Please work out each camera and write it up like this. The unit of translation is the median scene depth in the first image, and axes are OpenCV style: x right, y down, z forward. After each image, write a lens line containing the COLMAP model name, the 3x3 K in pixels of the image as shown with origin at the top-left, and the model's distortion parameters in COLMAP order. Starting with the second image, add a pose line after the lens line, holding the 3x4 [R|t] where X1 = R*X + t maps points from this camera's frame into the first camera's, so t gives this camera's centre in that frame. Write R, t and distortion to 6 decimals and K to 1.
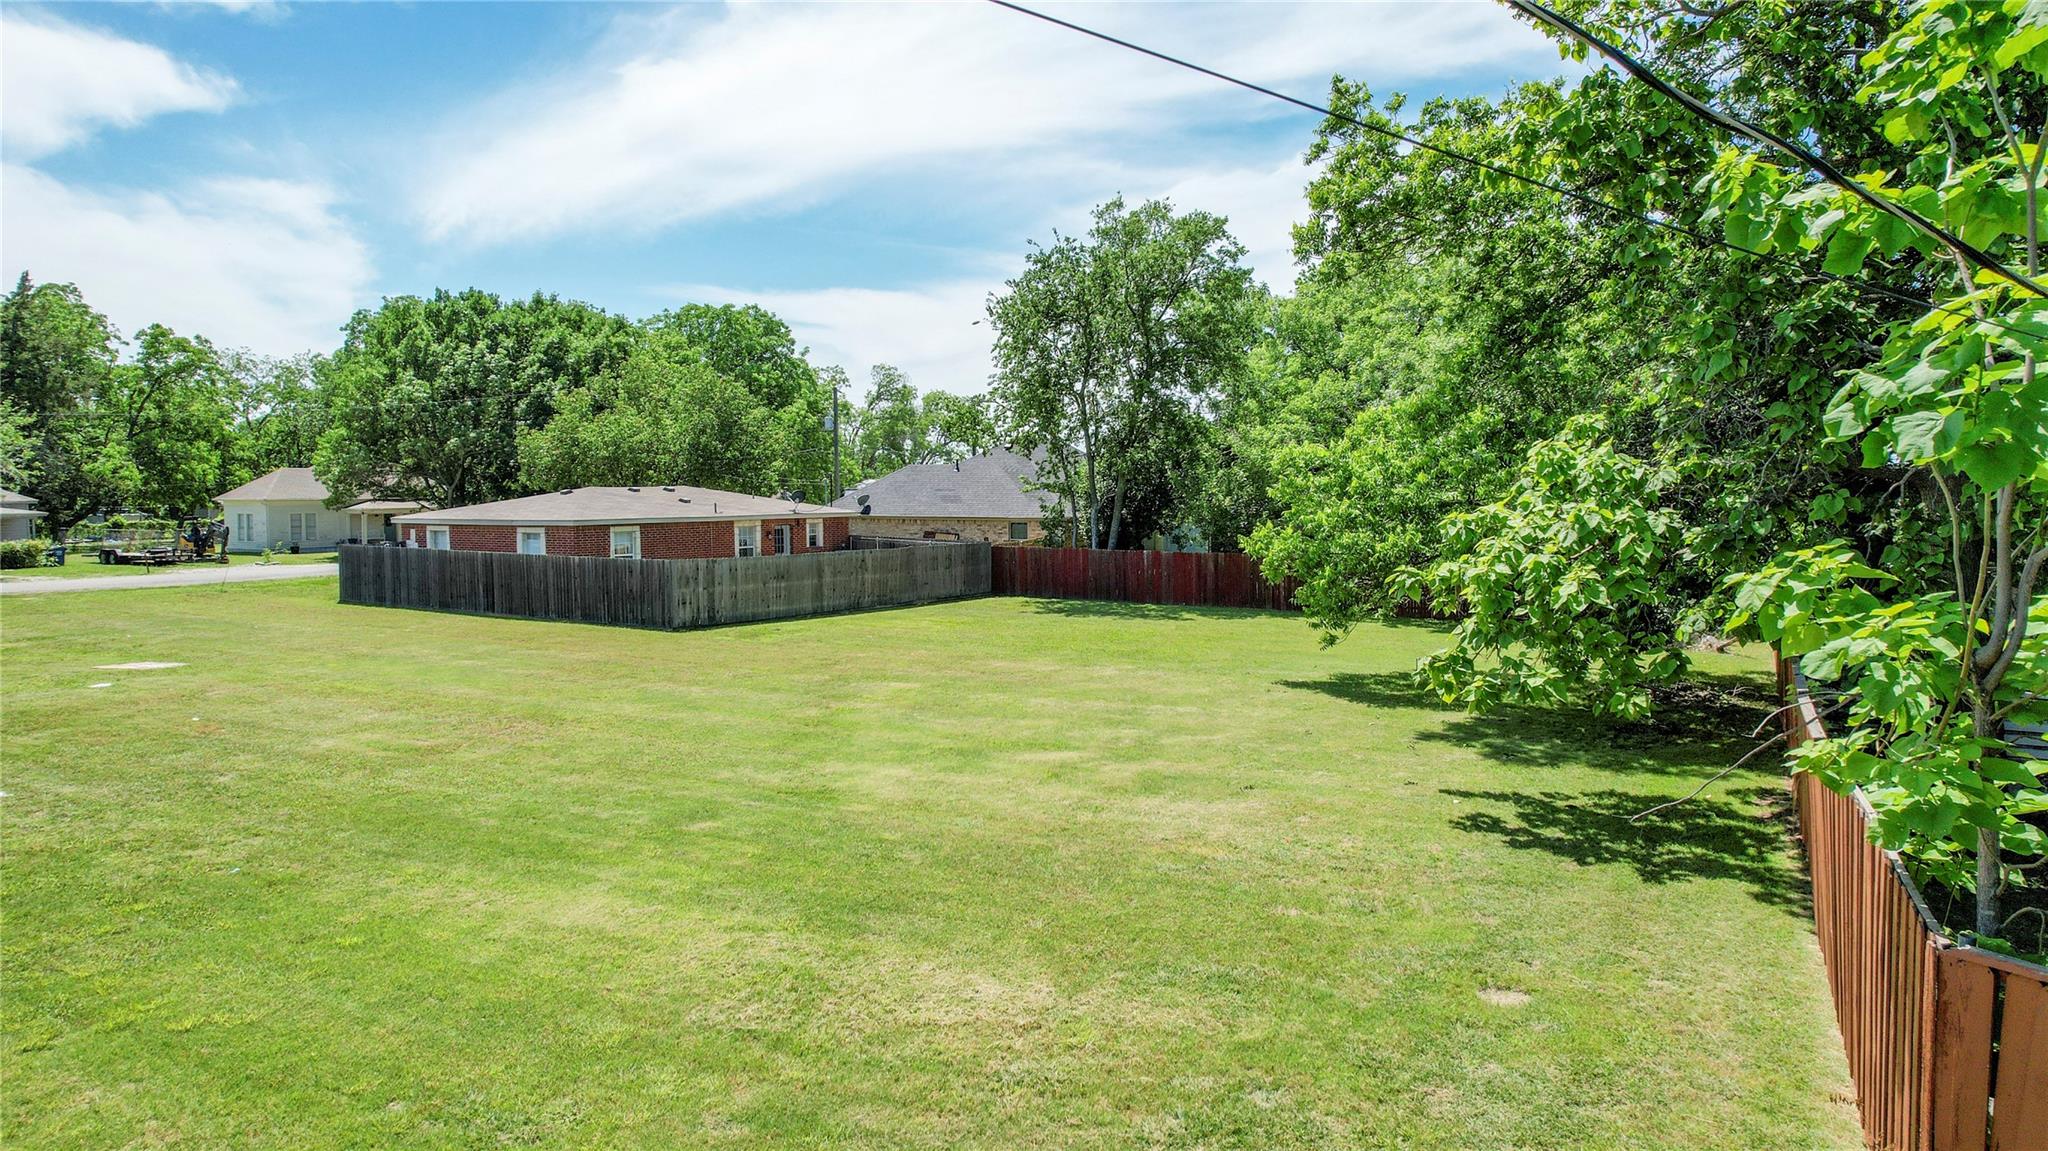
lens RADIAL K [[1310.3, 0, 1034.5], [0, 1310.3, 587.6], [0, 0, 1]] dist [-0.070002, 0.059683]
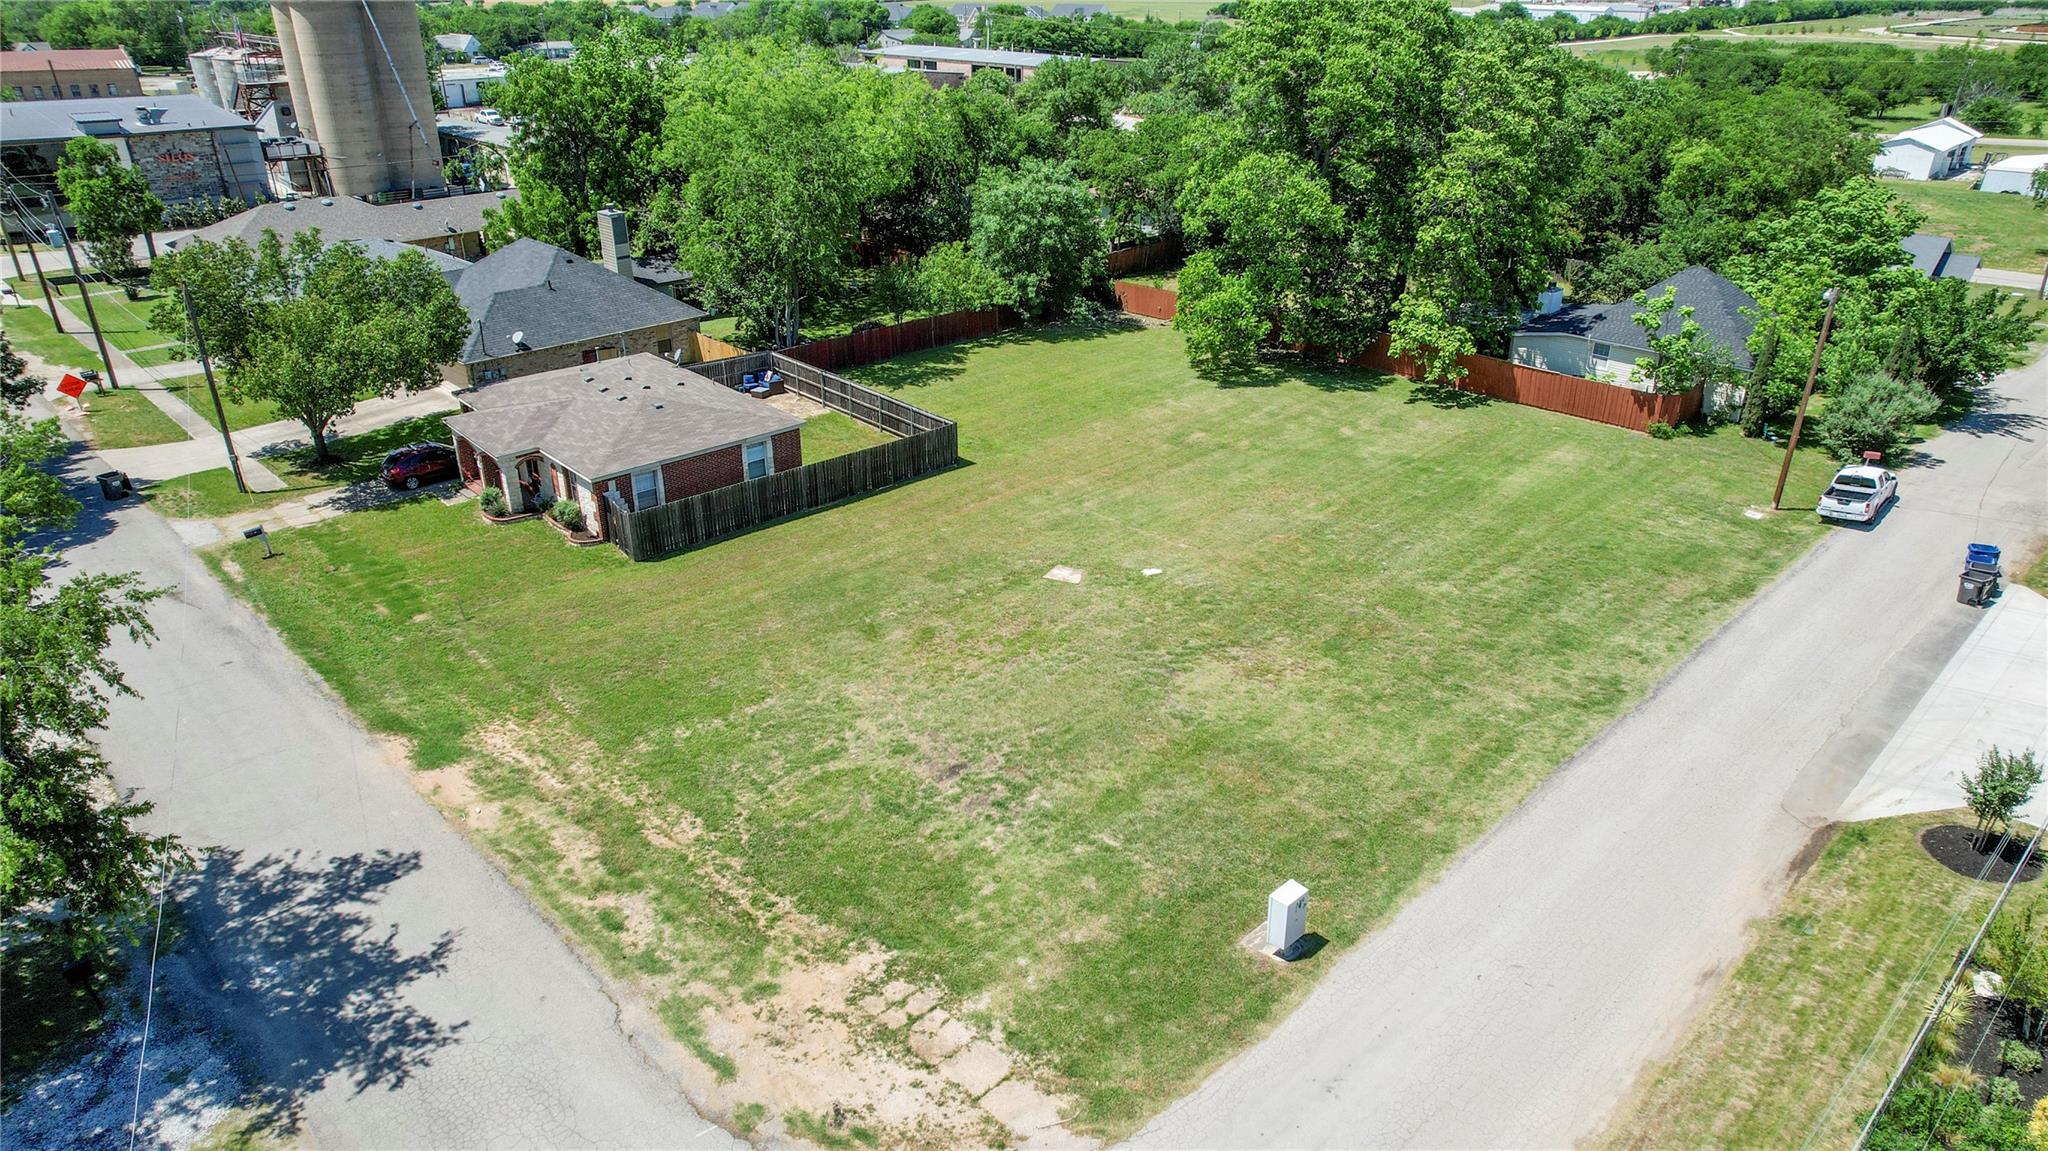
lens RADIAL K [[1310.3, 0, 1027.3], [0, 1310.3, 570.4], [0, 0, 1]] dist [-0.070002, 0.059683]
pose [[0.295273, -0.404131, 0.865732, -4.060387], [0.073580, 0.913062, 0.401129, -1.166044], [-0.952575, -0.054742, 0.299339, 1.029633]]
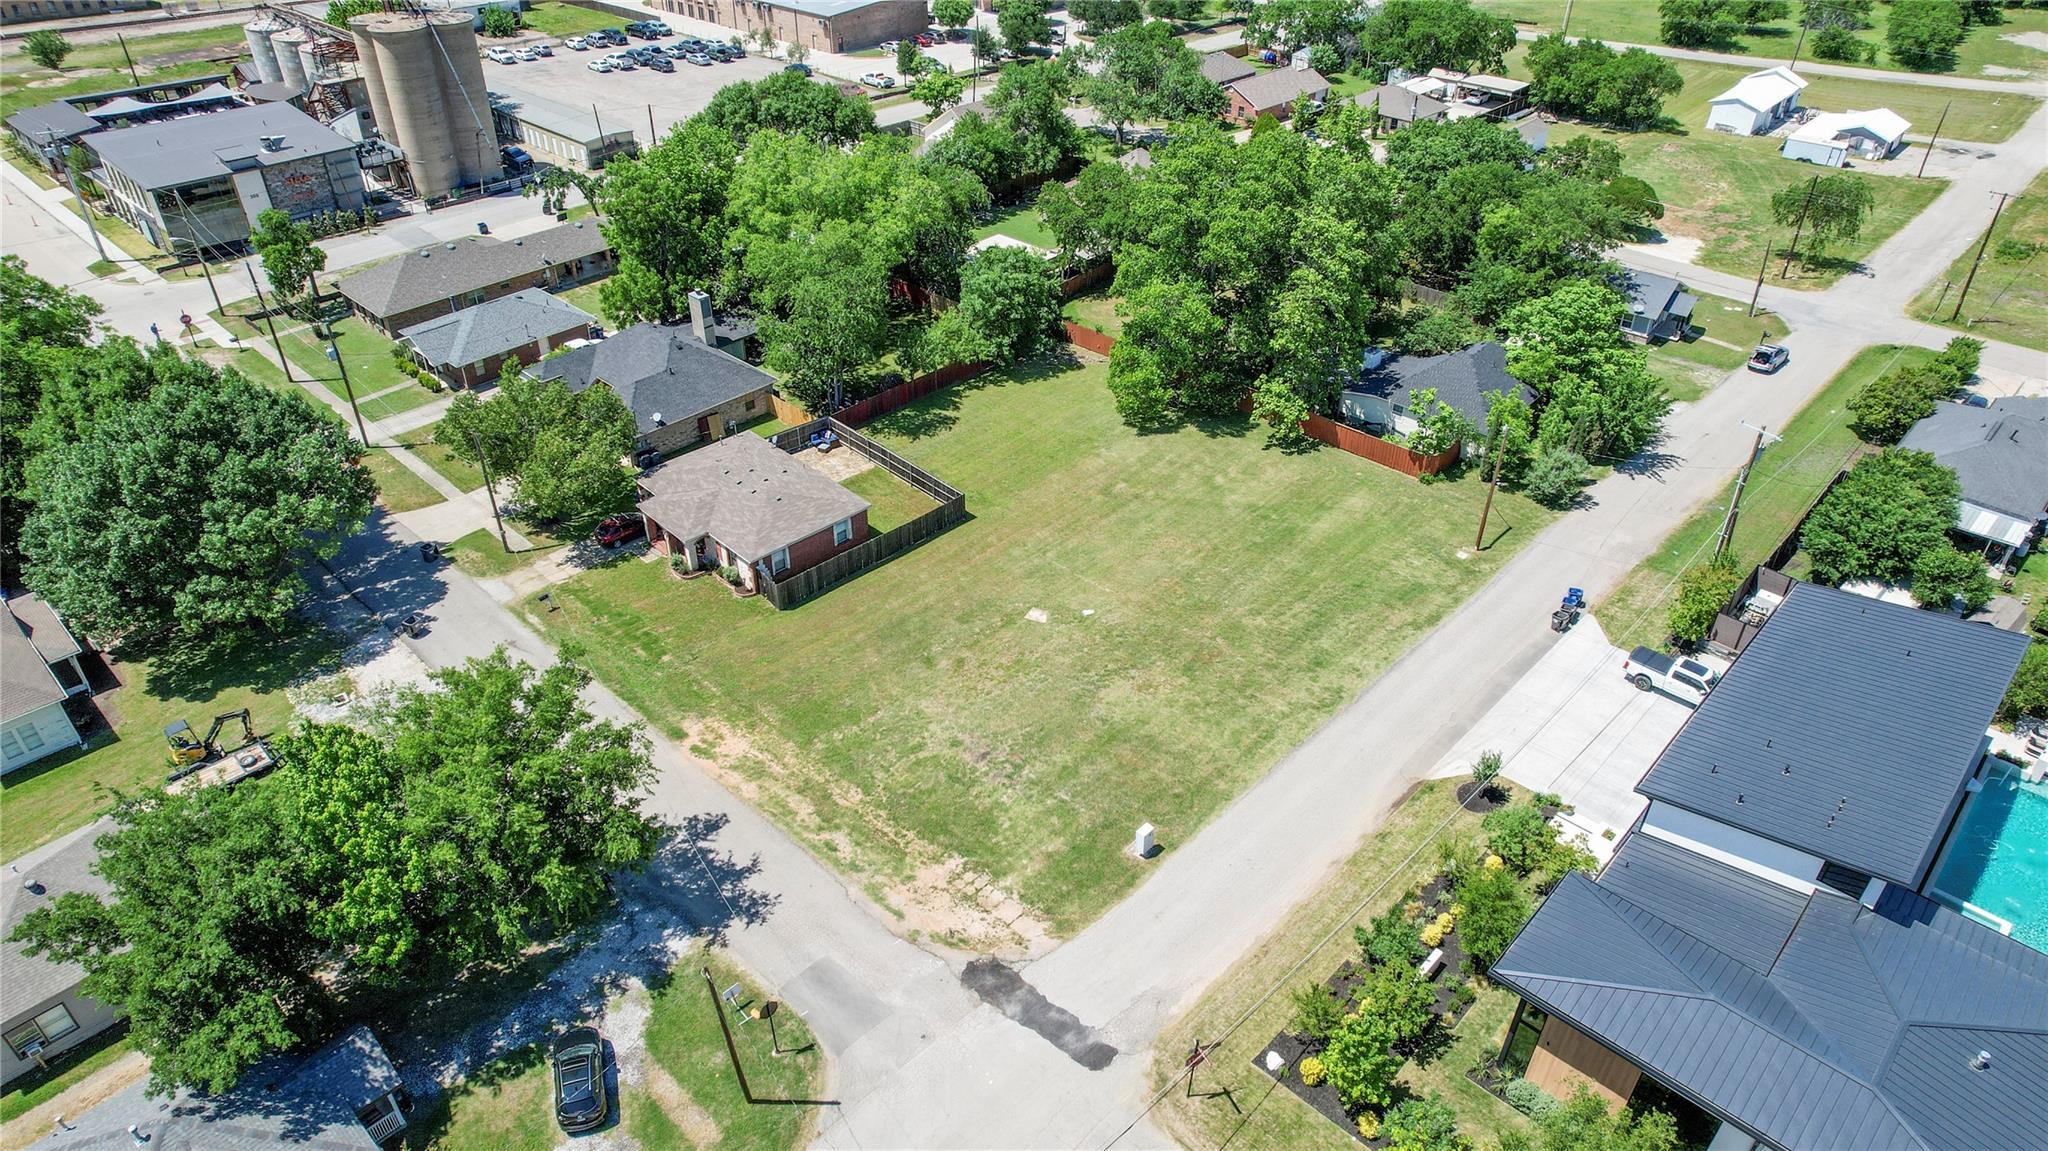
lens RADIAL K [[1310.3, 0, 1019.0], [0, 1310.3, 570.4], [0, 0, 1]] dist [-0.070002, 0.059683]
pose [[0.264911, -0.540964, 0.798236, -5.497975], [0.074942, 0.836858, 0.542267, -2.946465], [-0.961356, -0.083831, 0.262234, 0.569339]]
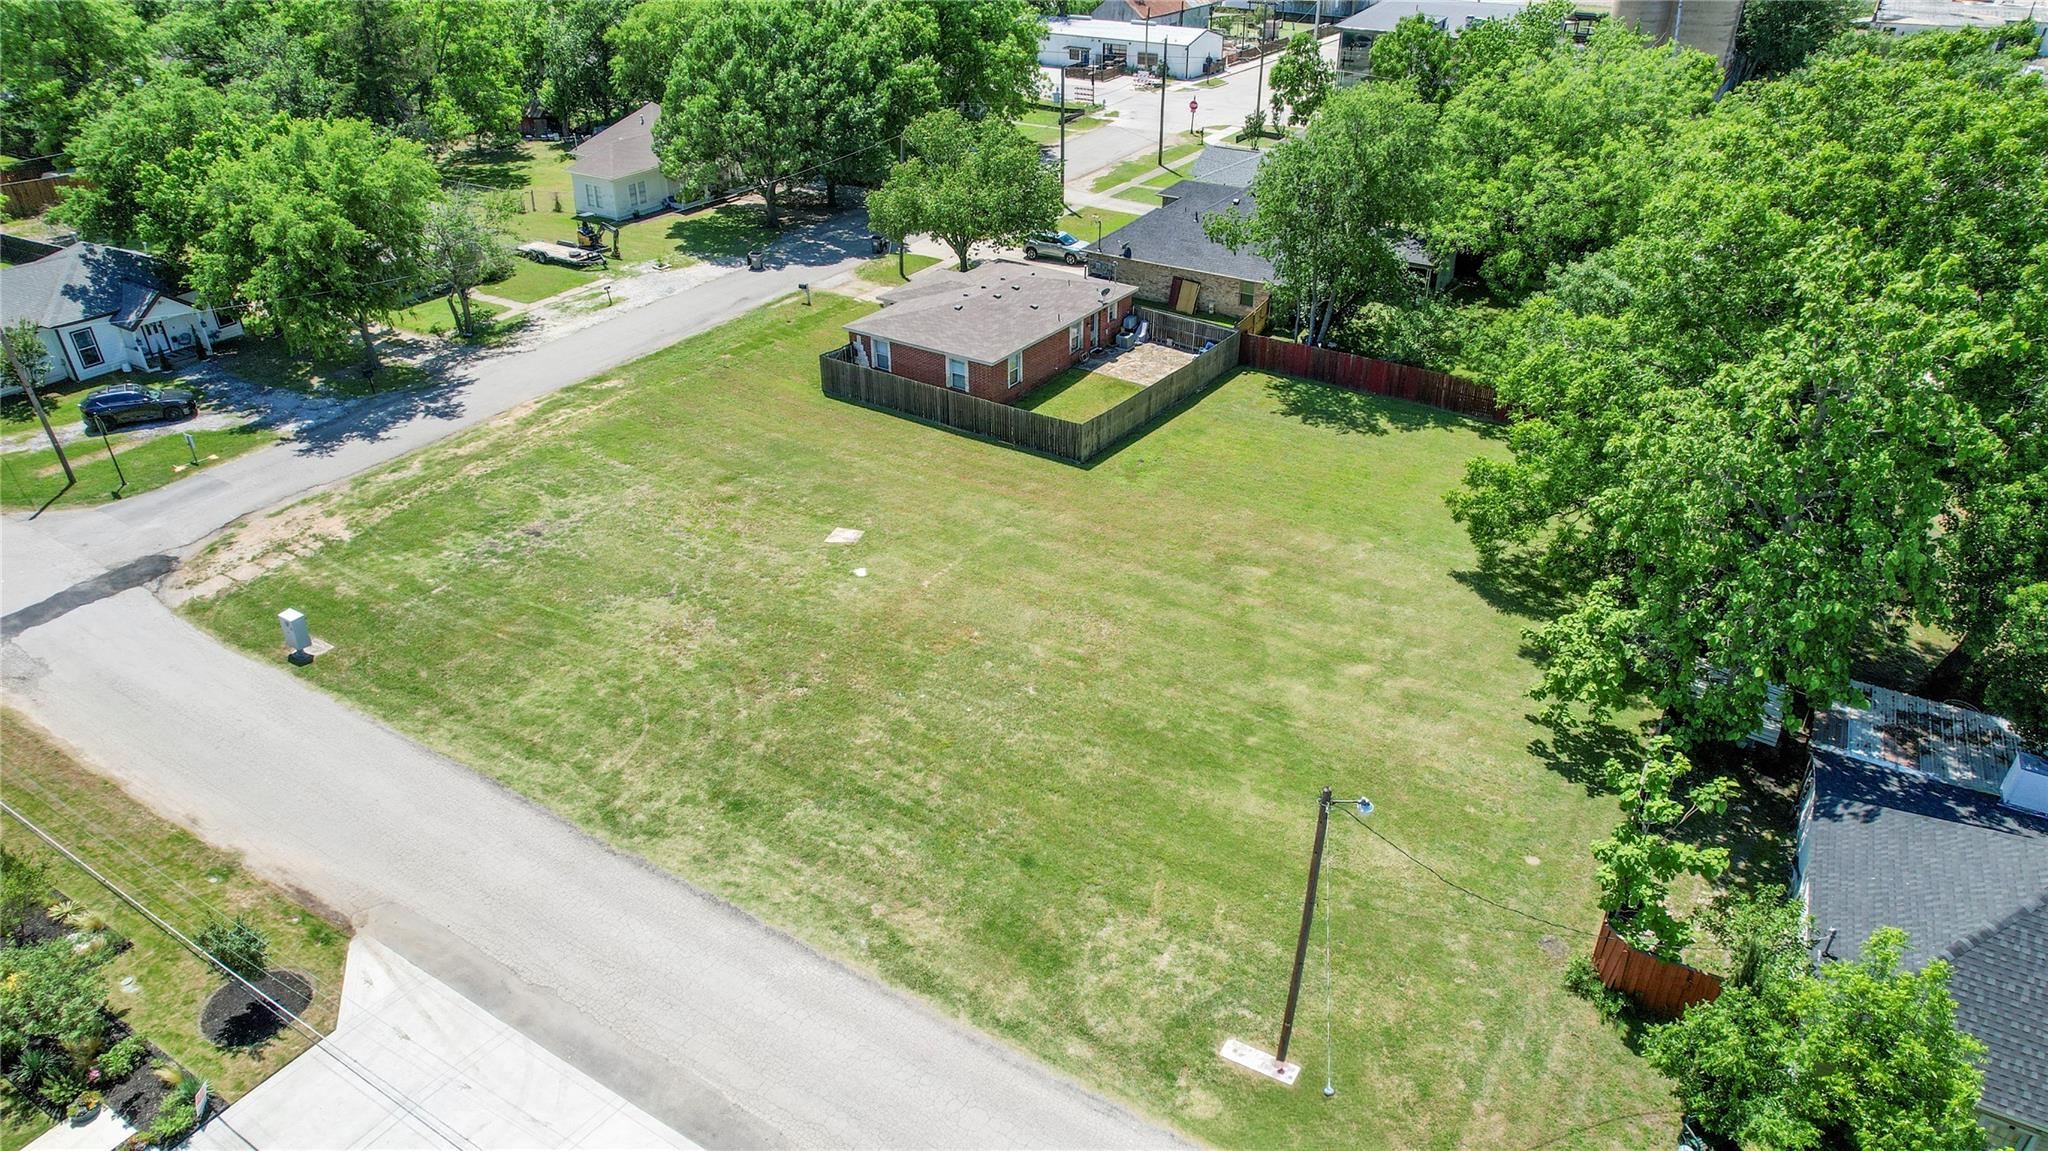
lens RADIAL K [[1310.3, 0, 1037.7], [0, 1310.3, 577.3], [0, 0, 1]] dist [-0.070002, 0.059683]
pose [[0.998725, 0.029922, -0.040647, -0.623713], [-0.009217, 0.899901, 0.435997, -1.361096], [0.049624, -0.435067, 0.899030, -1.381989]]
